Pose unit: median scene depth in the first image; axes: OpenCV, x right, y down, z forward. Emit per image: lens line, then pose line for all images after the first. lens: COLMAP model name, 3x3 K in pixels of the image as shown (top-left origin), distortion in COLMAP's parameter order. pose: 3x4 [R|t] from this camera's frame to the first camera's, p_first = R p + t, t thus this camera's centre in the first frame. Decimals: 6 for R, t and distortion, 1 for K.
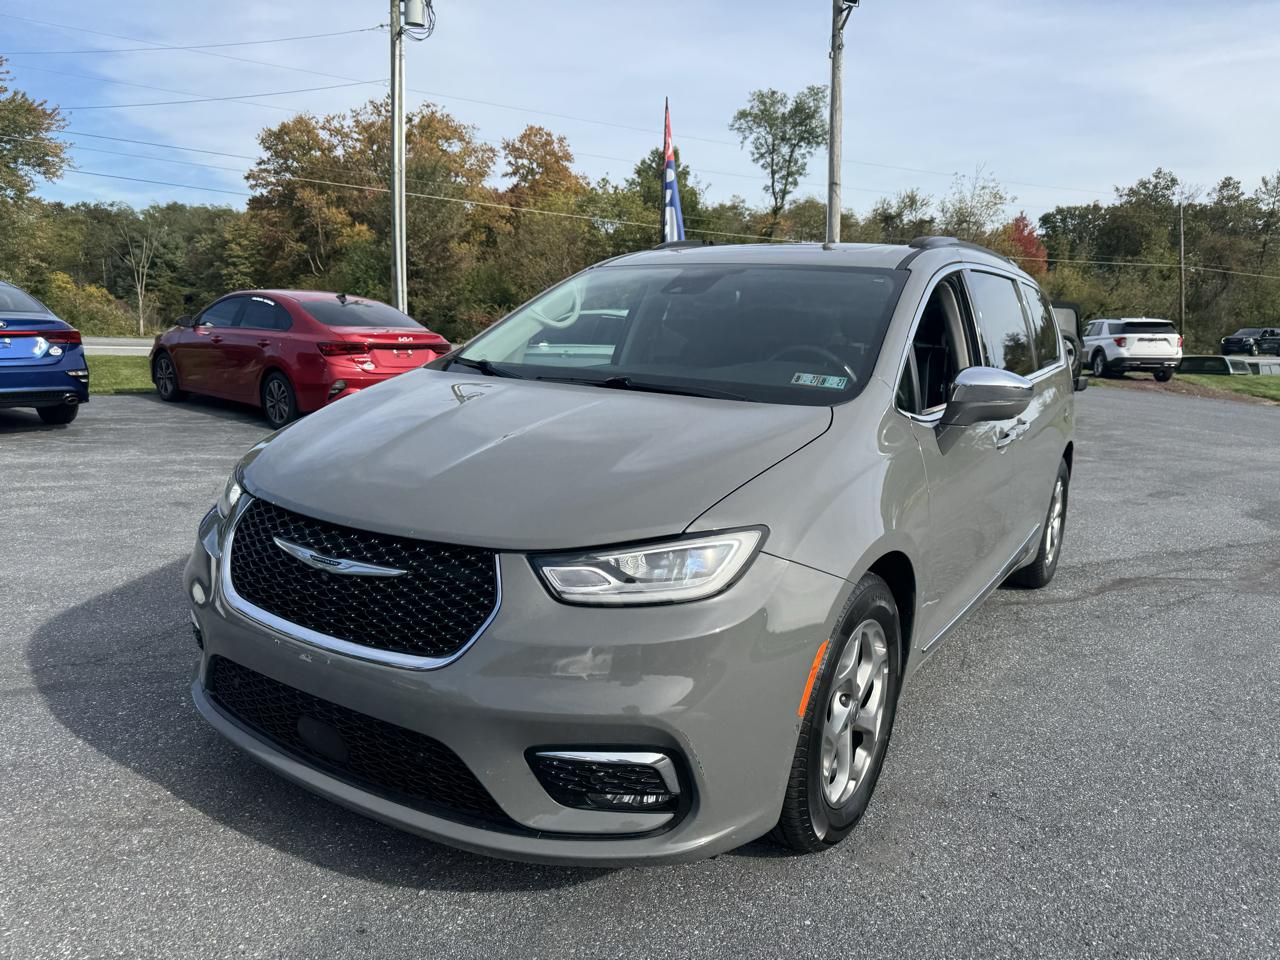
lens RADIAL K [[899.9, 0, 653.4], [0, 899.9, 488.0], [0, 0, 1]] dist [0.049141, -0.061754]
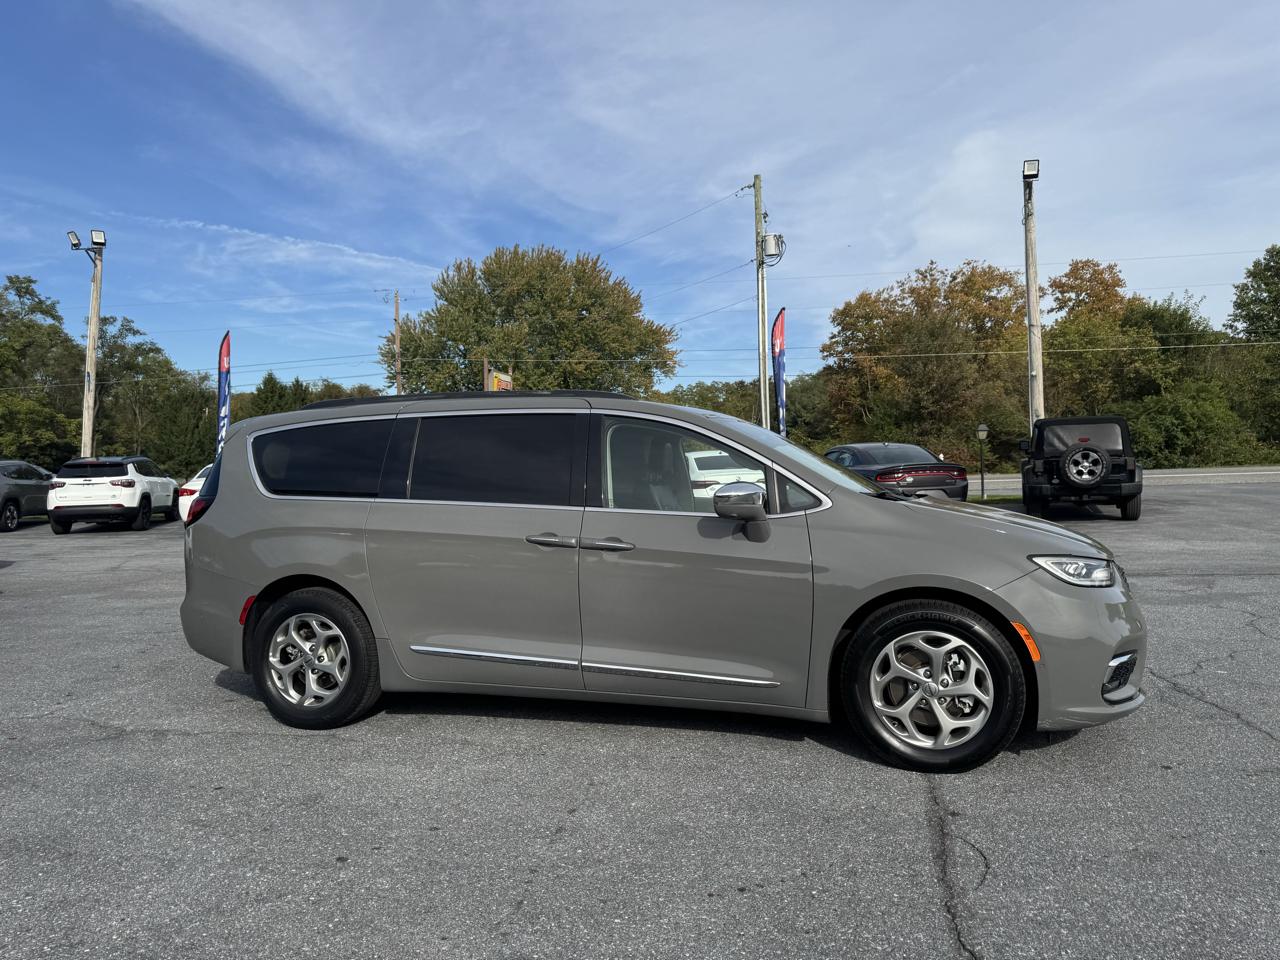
lens RADIAL K [[898.4, 0, 644.1], [0, 898.4, 479.6], [0, 0, 1]] dist [0.057552, -0.075019]
pose [[0.765458, -0.046442, -0.641807, 0.146553], [-0.057077, 0.988561, -0.139607, 0.012307], [0.640949, 0.143496, 0.754051, -0.040822]]
